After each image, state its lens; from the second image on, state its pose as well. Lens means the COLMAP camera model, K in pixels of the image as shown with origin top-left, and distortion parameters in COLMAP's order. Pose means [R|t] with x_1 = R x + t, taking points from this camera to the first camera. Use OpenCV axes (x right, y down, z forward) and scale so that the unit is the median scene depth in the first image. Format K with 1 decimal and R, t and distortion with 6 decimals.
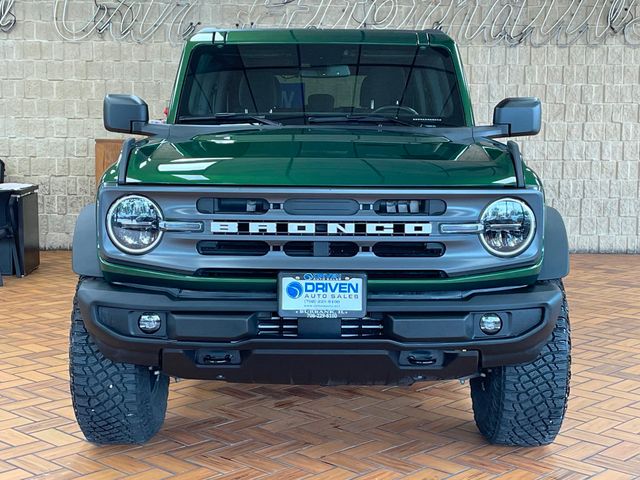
lens RADIAL K [[1034.4, 0, 320.9], [0, 1034.4, 237.0], [0, 0, 1]] dist [0.093718, 0.000000]
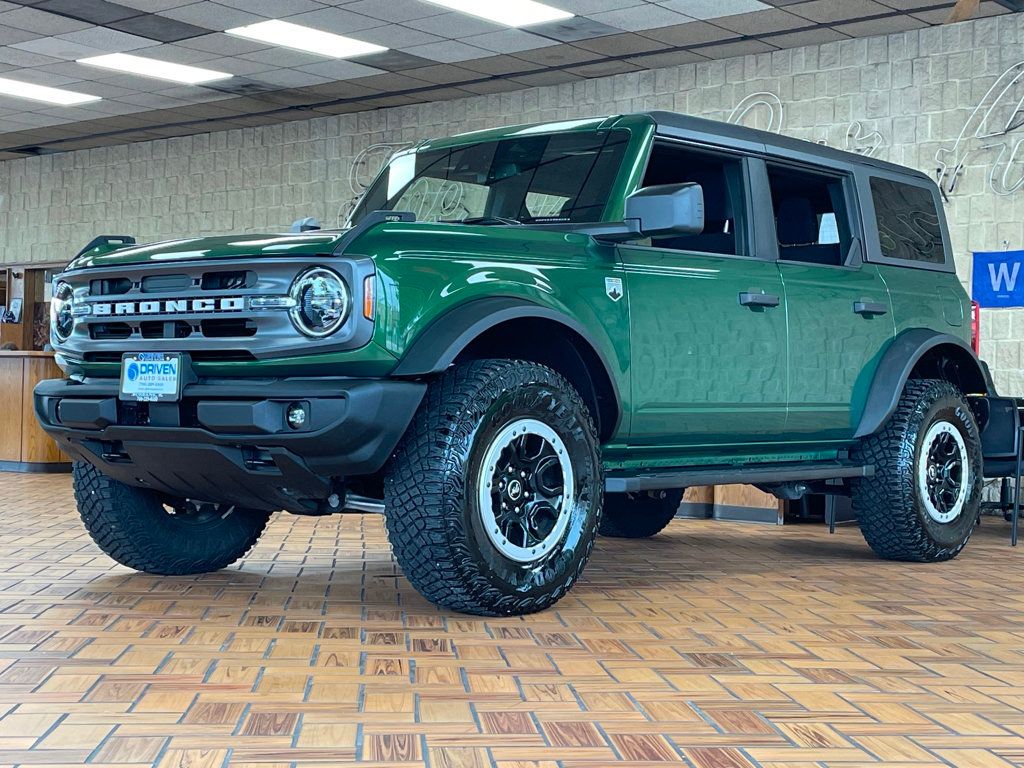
lens RADIAL K [[1655.0, 0, 510.3], [0, 1655.0, 388.9], [0, 0, 1]] dist [0.093718, 0.000000]
pose [[0.750866, -0.000659, -0.660454, 1.195712], [-0.084169, 0.991750, -0.096680, 0.179175], [0.655069, 0.128184, 0.744616, 0.105150]]
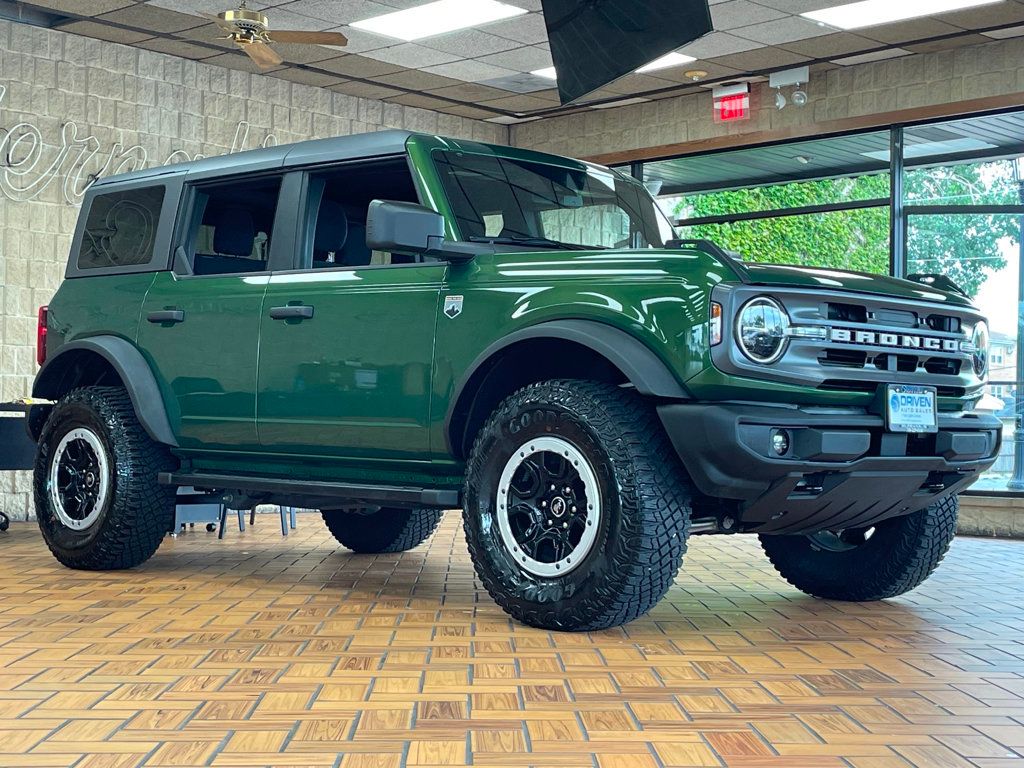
lens RADIAL K [[1648.0, 0, 510.3], [0, 1648.0, 389.3], [0, 0, 1]] dist [0.086742, 0.000000]
pose [[0.706135, 0.023035, 0.707703, -1.316848], [0.065133, 0.993120, -0.097314, 0.159616], [-0.705075, 0.114812, 0.699776, 0.184120]]
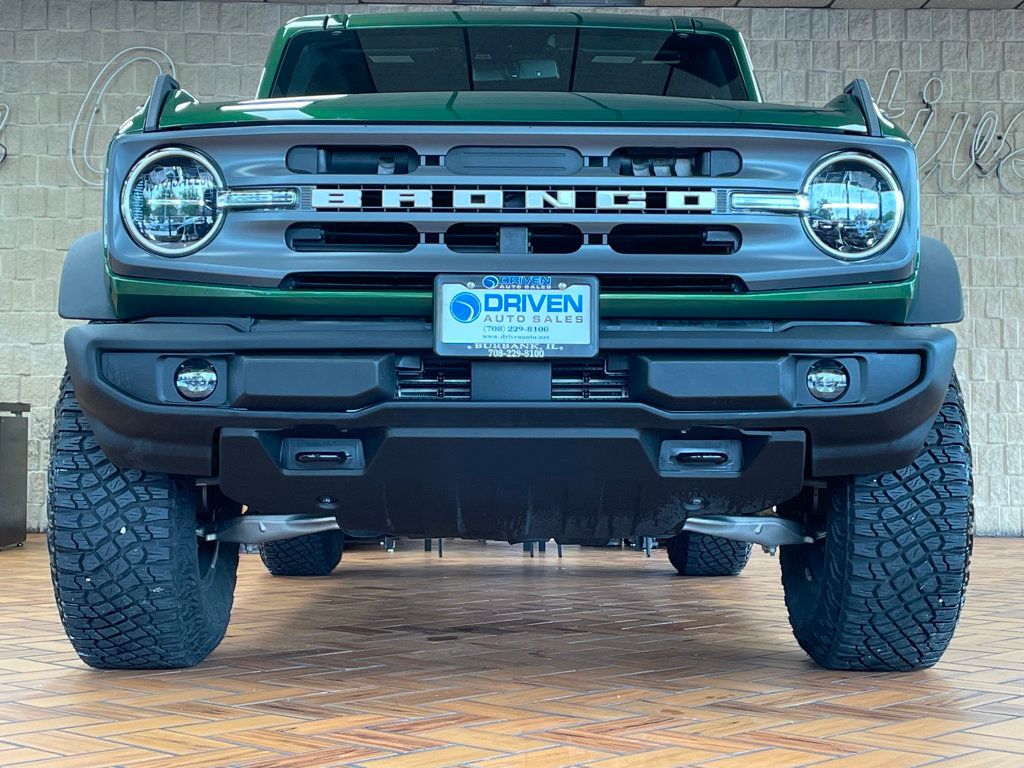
lens RADIAL K [[1655.0, 0, 516.2], [0, 1655.0, 380.0], [0, 0, 1]] dist [0.093718, 0.000000]
pose [[0.999962, -0.002220, 0.008475, -0.006120], [0.003518, 0.987697, -0.156337, 0.219411], [-0.008024, 0.156361, 0.987667, 0.147498]]
